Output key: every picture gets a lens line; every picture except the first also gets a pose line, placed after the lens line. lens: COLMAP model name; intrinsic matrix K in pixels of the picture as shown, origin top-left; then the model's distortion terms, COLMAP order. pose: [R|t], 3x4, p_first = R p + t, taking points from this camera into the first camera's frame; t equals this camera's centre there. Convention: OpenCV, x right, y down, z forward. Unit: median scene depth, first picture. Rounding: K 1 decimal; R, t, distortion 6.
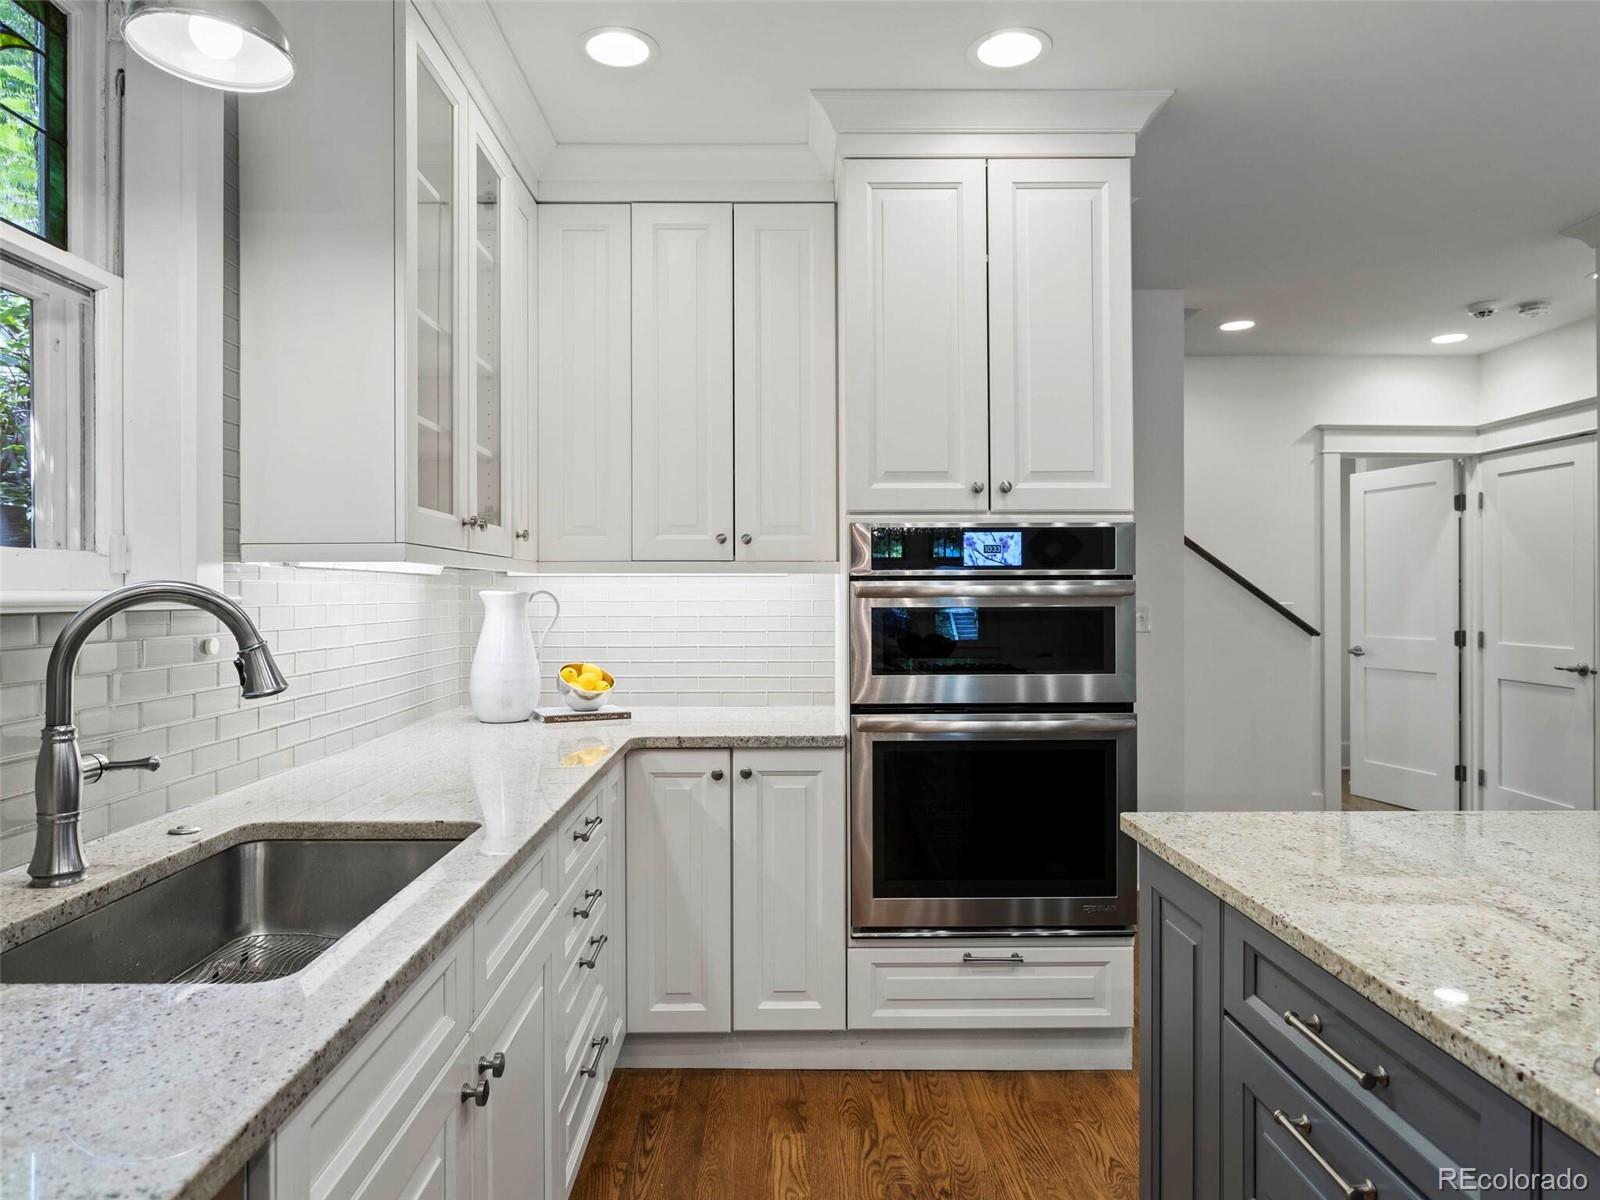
lens RADIAL K [[1019.1, 0, 795.2], [0, 1019.1, 600.1], [0, 0, 1]] dist [-0.009071, -0.000019]
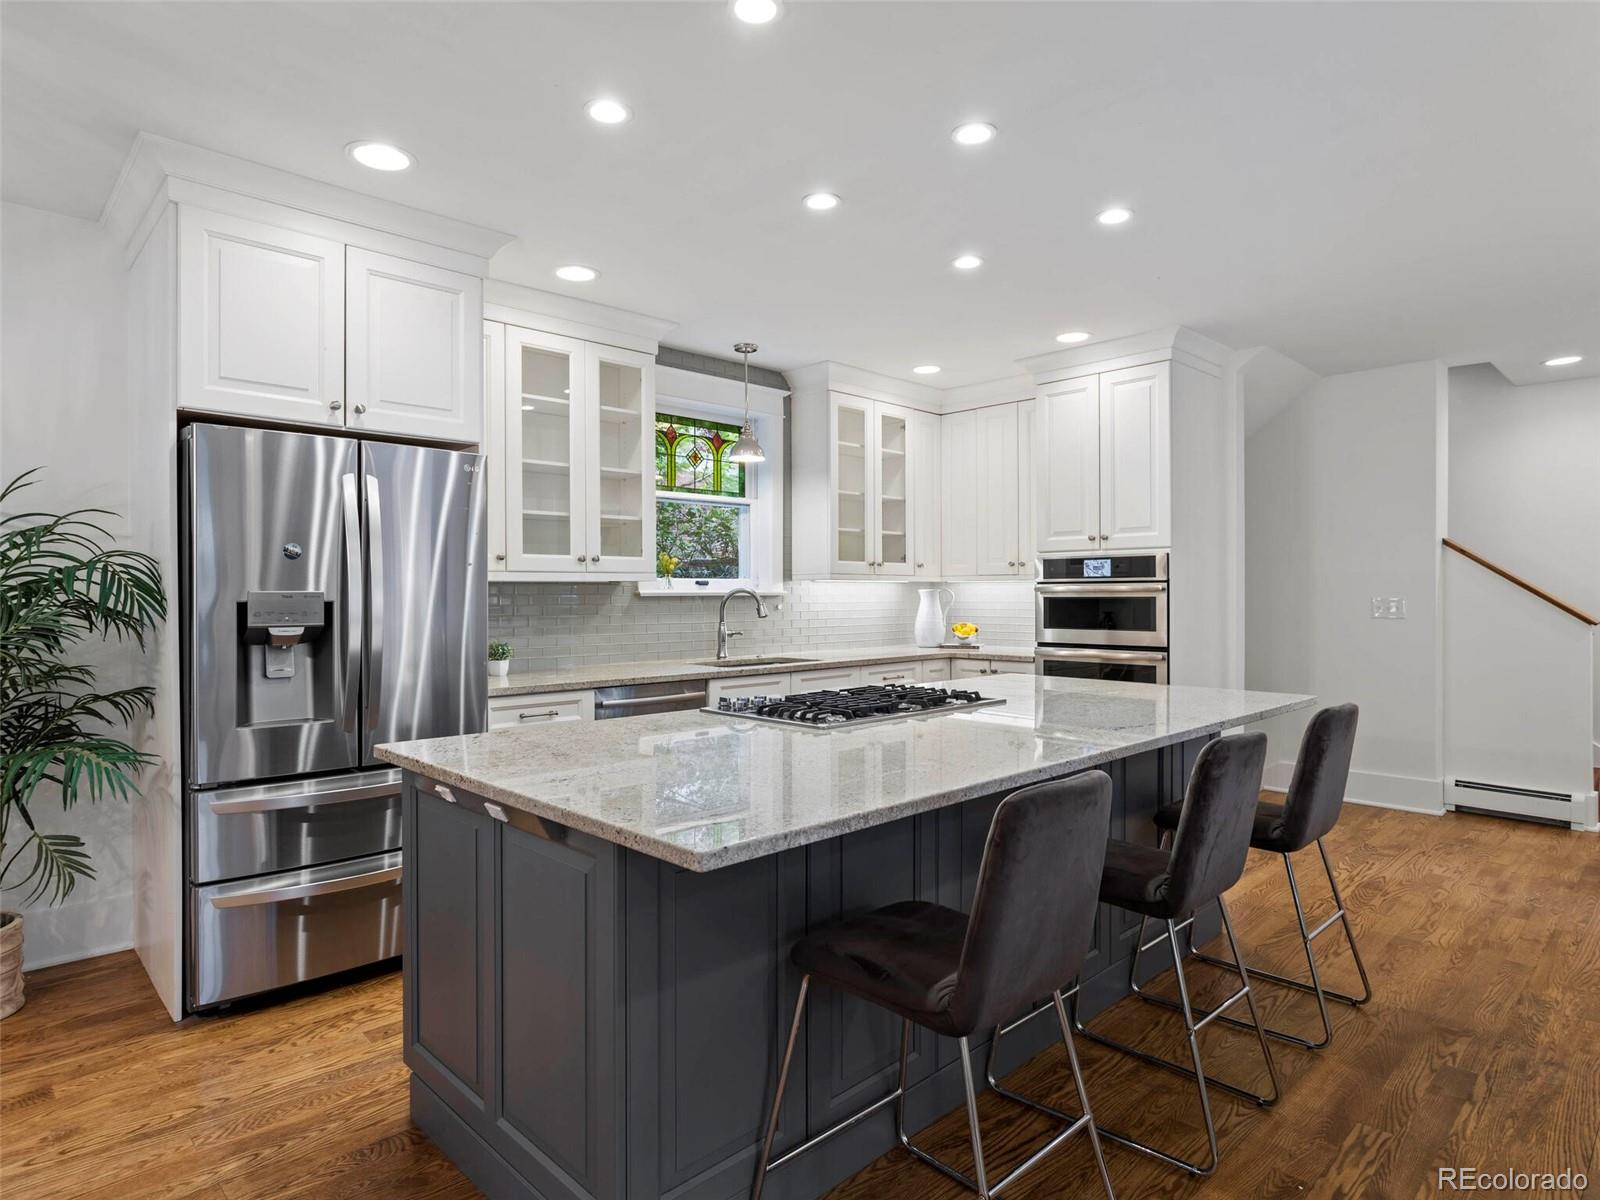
lens RADIAL K [[899.2, 0, 795.4], [0, 899.2, 600.3], [0, 0, 1]] dist [-0.017787, 0.000276]
pose [[0.681161, 0.006702, -0.732103, 1.084635], [-0.003474, 0.999976, 0.005922, 0.004999], [0.732126, -0.001490, 0.681168, -0.647776]]
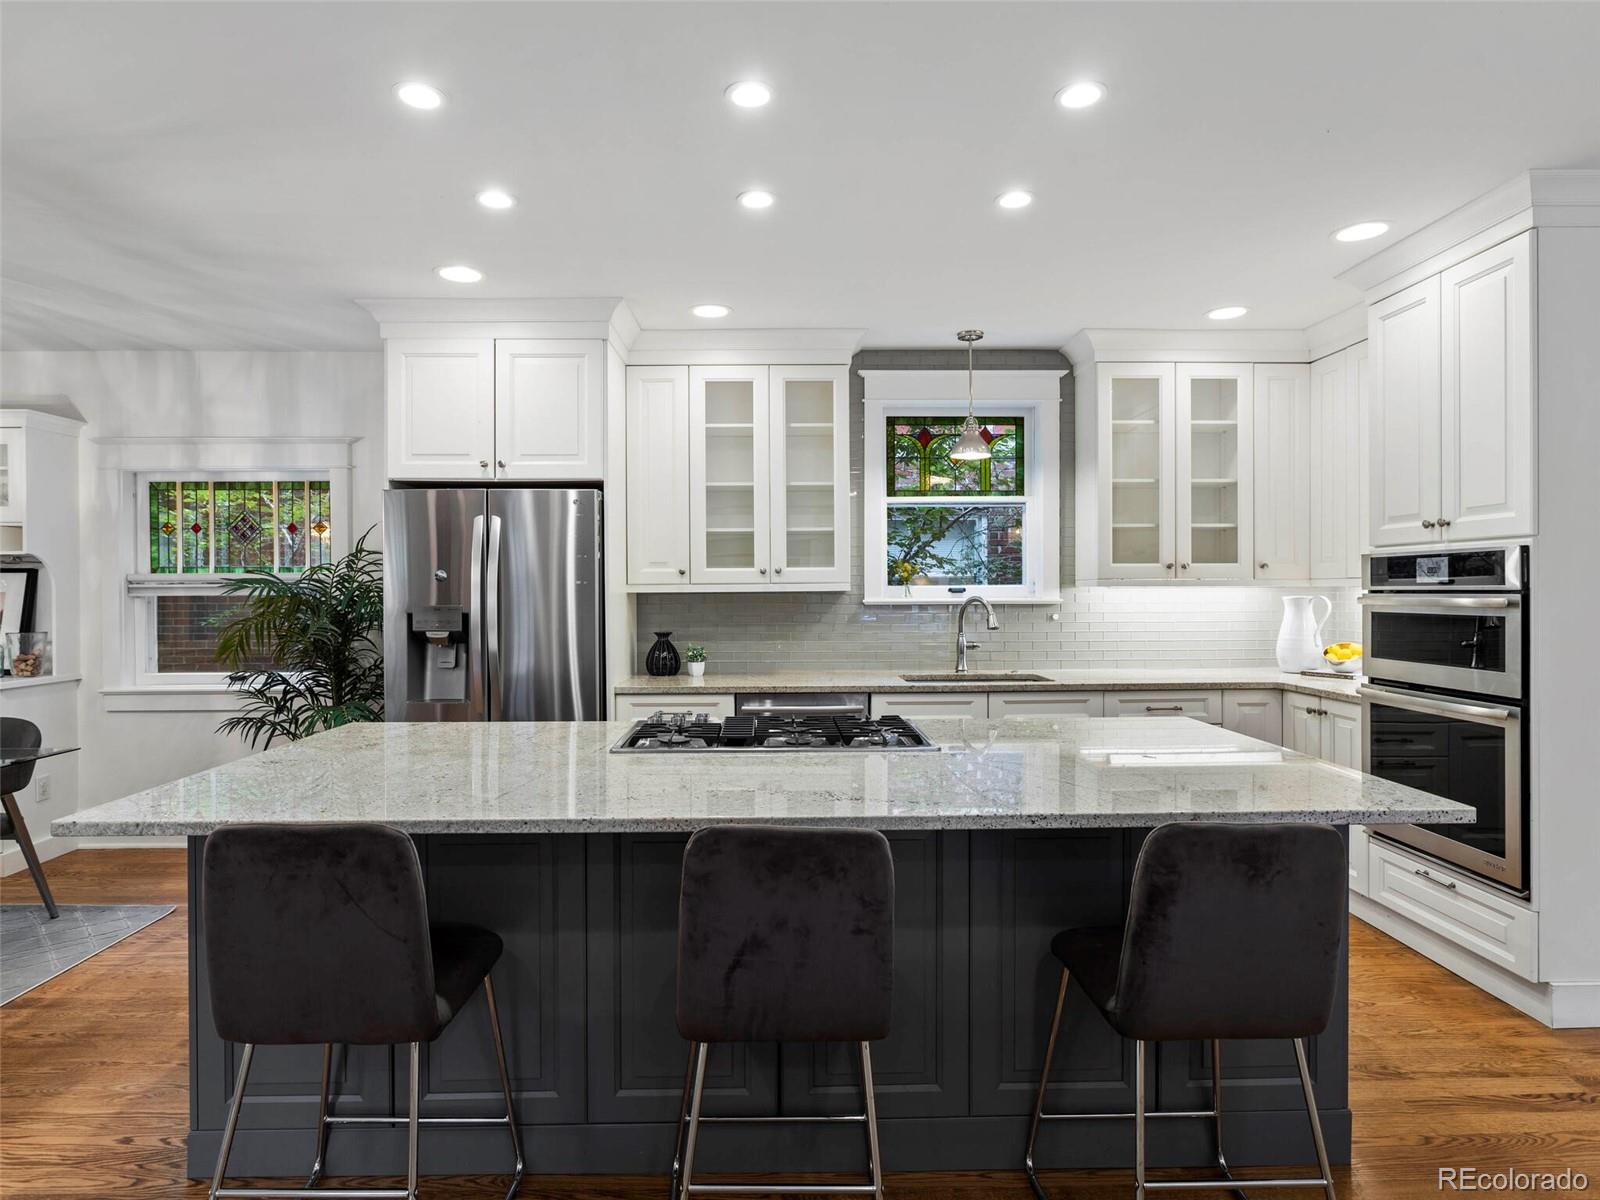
lens RADIAL K [[899.2, 0, 793.8], [0, 899.2, 597.7], [0, 0, 1]] dist [-0.017787, 0.000276]
pose [[0.007308, 0.013731, -0.999879, 1.345474], [-0.001513, 0.999905, 0.013721, -0.028807], [0.999972, 0.001412, 0.007328, 0.157658]]
